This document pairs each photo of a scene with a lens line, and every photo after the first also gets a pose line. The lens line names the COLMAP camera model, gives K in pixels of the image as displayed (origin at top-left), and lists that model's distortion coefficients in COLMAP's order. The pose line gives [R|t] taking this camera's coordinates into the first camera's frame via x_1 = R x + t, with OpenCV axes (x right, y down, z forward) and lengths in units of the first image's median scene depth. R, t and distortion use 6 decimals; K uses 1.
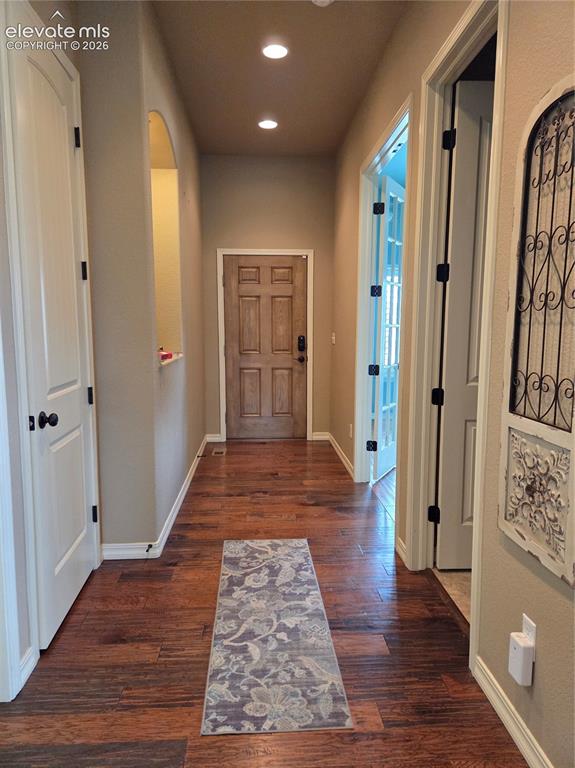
lens RADIAL K [[505.5, 0, 287.5], [0, 505.5, 384.0], [0, 0, 1]] dist [0.061379, -0.000597]
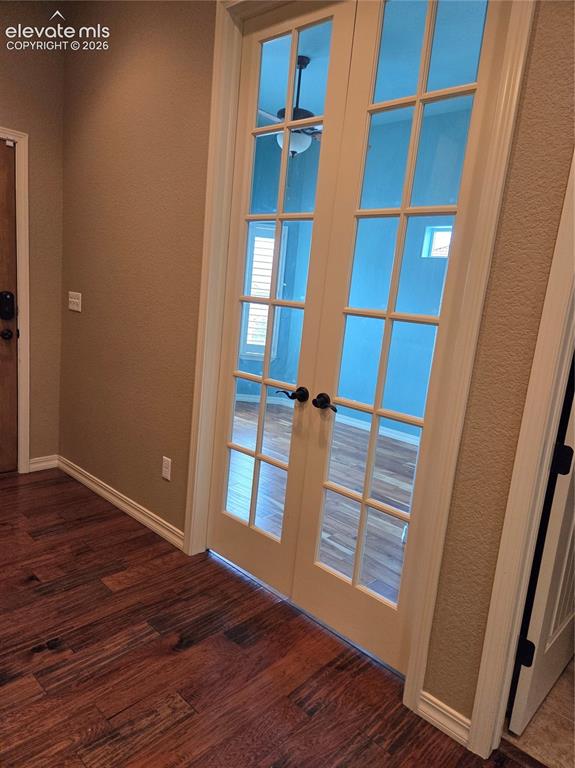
lens RADIAL K [[522.3, 0, 287.5], [0, 522.3, 384.0], [0, 0, 1]] dist [-0.001093, 0.042831]
pose [[0.724533, -0.056602, 0.686912, -0.153745], [-0.011286, 0.995514, 0.093935, -0.054293], [-0.689148, -0.075811, 0.720644, 0.383878]]
